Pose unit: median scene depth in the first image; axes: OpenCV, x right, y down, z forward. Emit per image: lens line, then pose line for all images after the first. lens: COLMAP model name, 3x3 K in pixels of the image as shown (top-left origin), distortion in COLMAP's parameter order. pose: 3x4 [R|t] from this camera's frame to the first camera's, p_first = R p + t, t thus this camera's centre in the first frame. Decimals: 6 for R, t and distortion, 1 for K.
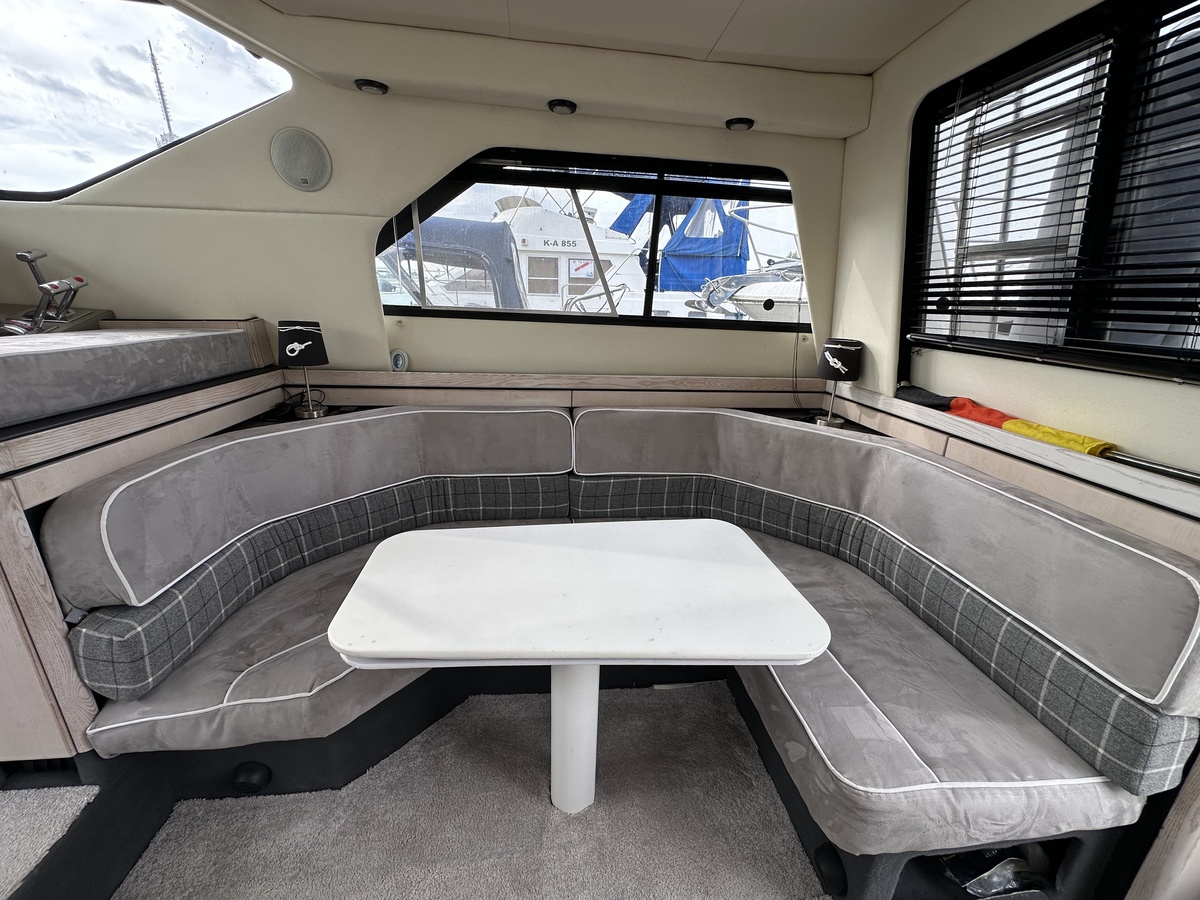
lens RADIAL K [[477.2, 0, 602.7], [0, 477.2, 451.5], [0, 0, 1]] dist [-0.003313, -0.000265]
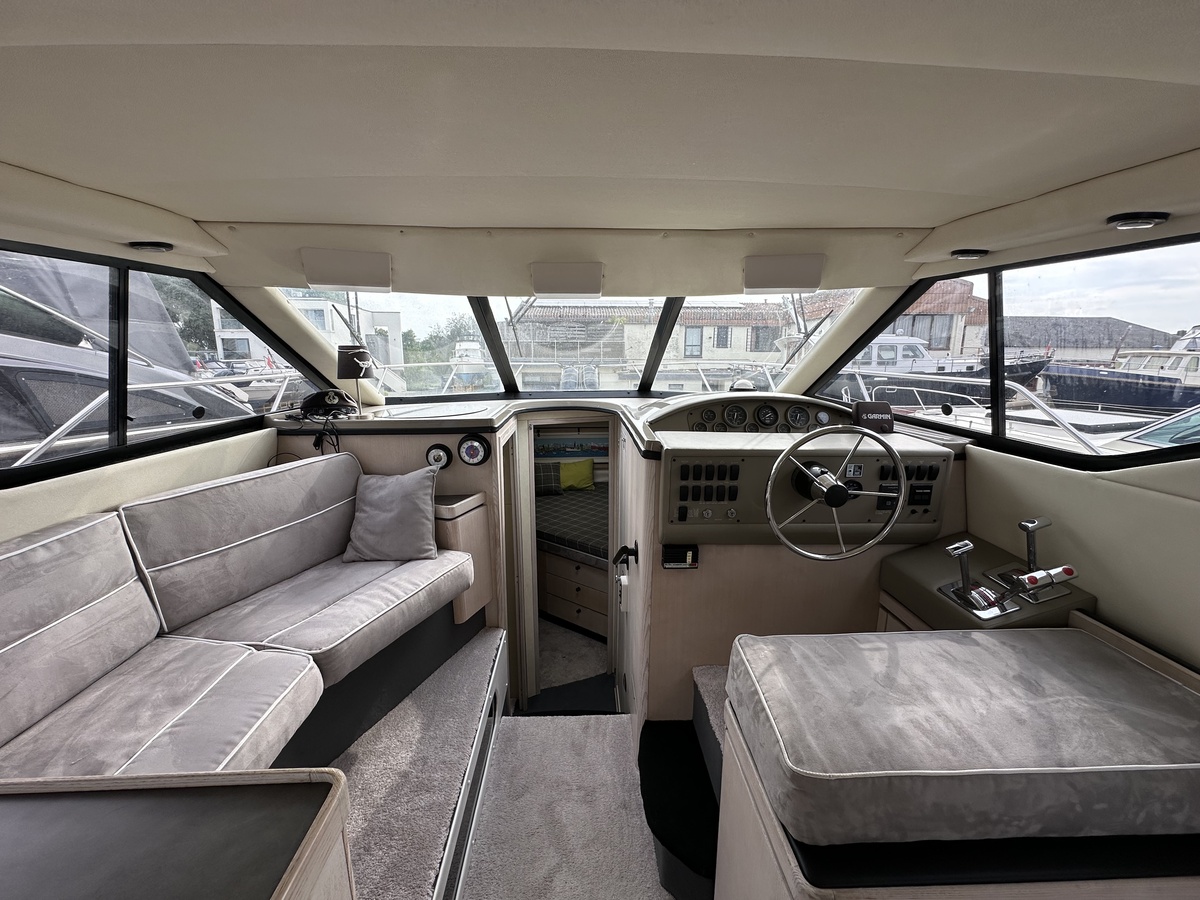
lens RADIAL K [[477.2, 0, 602.7], [0, 477.2, 451.5], [0, 0, 1]] dist [-0.003313, -0.000265]
pose [[-0.068417, 0.182419, -0.980838, -0.297880], [-0.304574, 0.932387, 0.194653, -0.464298], [0.950028, 0.312055, -0.008231, 0.195100]]
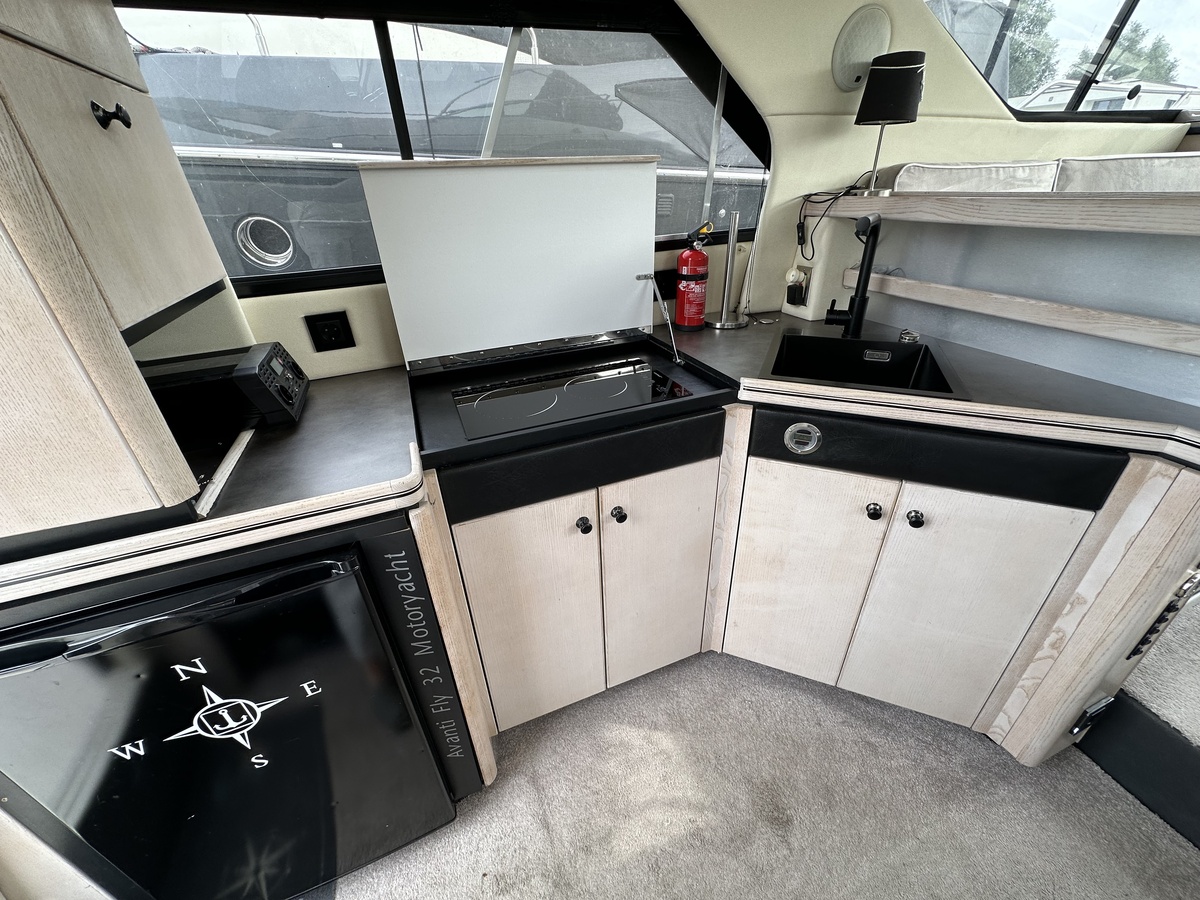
lens RADIAL K [[480.3, 0, 600.0], [0, 480.3, 450.0], [0, 0, 1]] dist [-0.000356, 0.000070]
pose [[-0.964471, 0.131303, -0.229248, 0.294780], [-0.076667, 0.691300, 0.718489, -0.174809], [0.252819, 0.710538, -0.656673, 0.312878]]
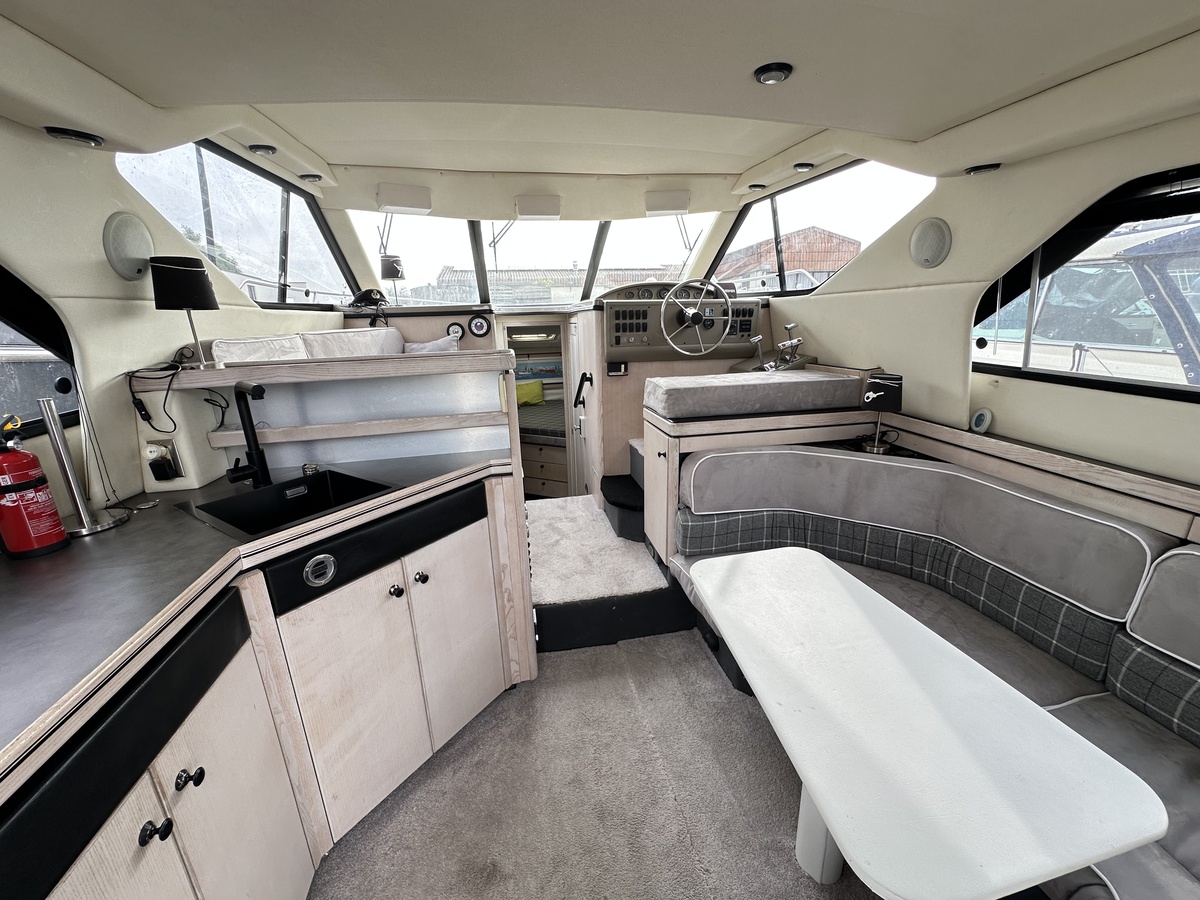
lens RADIAL K [[477.2, 0, 602.7], [0, 477.2, 451.5], [0, 0, 1]] dist [-0.003313, -0.000265]
pose [[0.081478, 0.245436, -0.965983, 0.577767], [-0.273060, 0.937618, 0.215197, -0.163616], [0.958540, 0.246237, 0.143415, 0.181099]]
